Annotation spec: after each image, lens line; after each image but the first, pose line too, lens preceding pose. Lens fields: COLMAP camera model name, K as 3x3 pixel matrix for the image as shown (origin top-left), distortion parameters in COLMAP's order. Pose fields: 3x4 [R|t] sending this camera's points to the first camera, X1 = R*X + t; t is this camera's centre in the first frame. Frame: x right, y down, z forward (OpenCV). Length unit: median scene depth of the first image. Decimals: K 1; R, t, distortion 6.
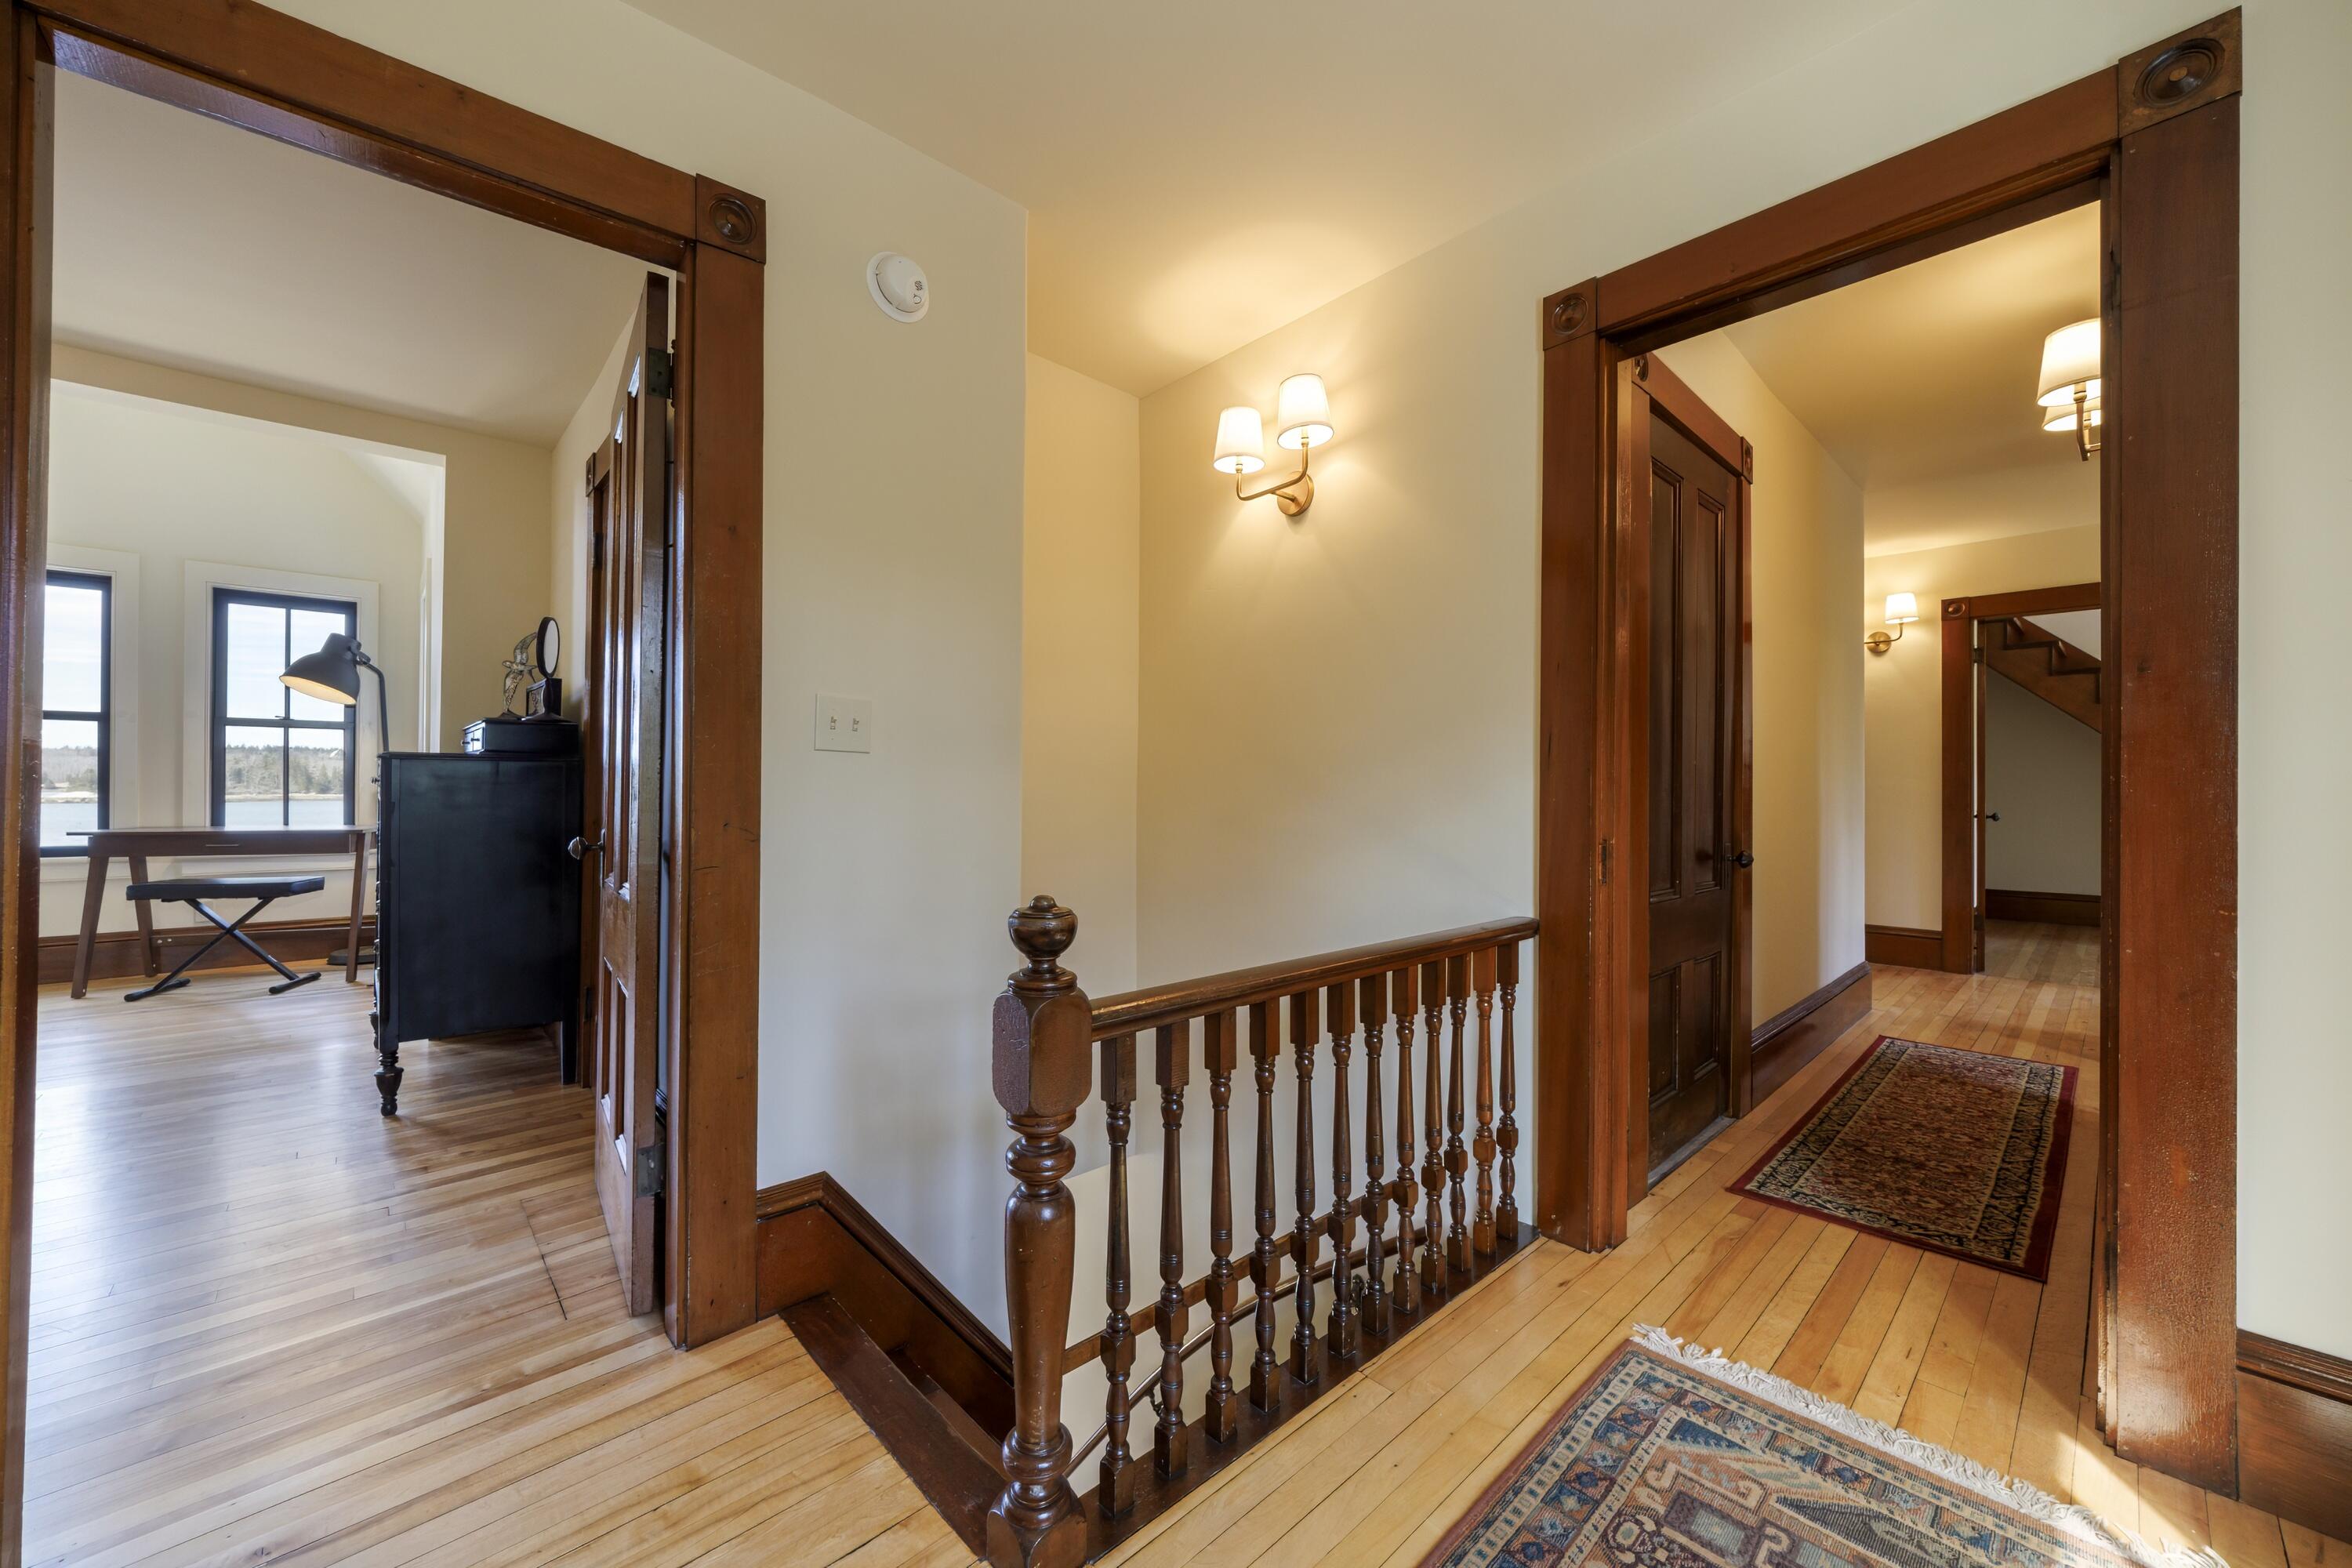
lens RADIAL K [[864.1, 0, 1172.1], [0, 864.1, 788.6], [0, 0, 1]] dist [-0.002613, -0.000162]
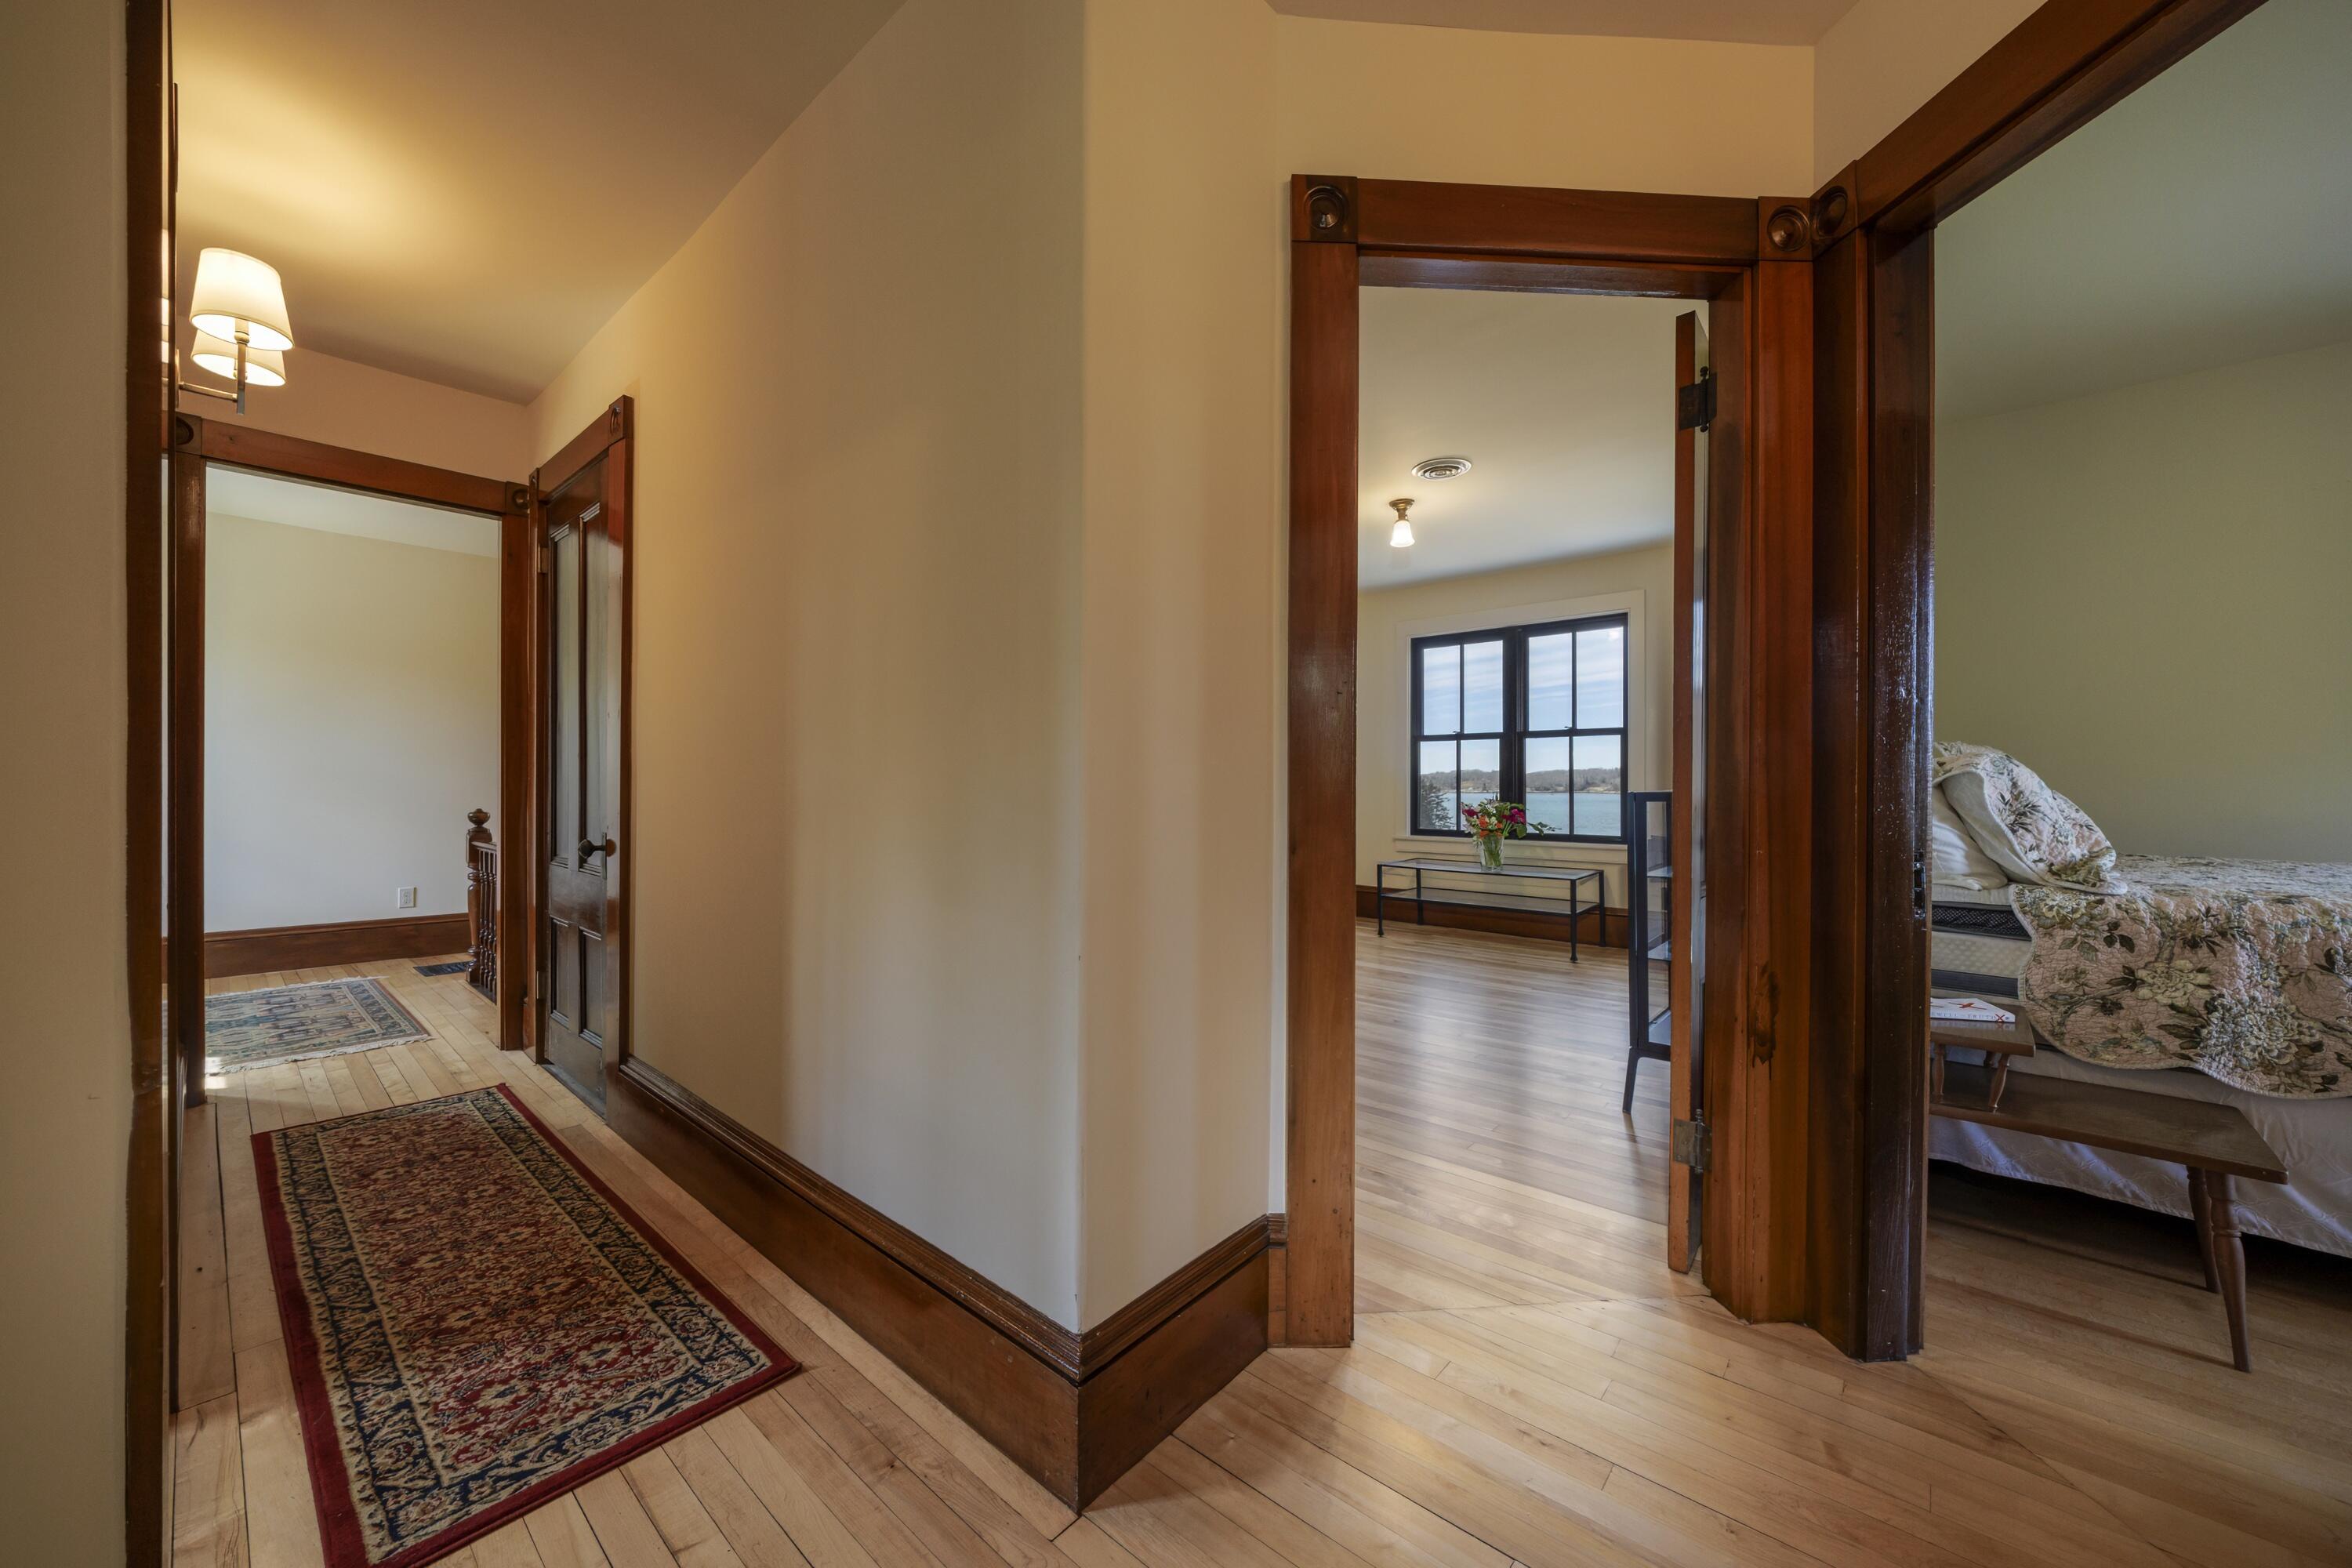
lens RADIAL K [[864.1, 0, 1174.4], [0, 864.1, 787.7], [0, 0, 1]] dist [-0.002613, -0.000162]
pose [[0.115094, 0.001338, -0.993354, 1.804445], [0.007319, 0.999971, 0.002195, 0.020341], [0.993328, -0.007523, 0.115081, 1.635528]]
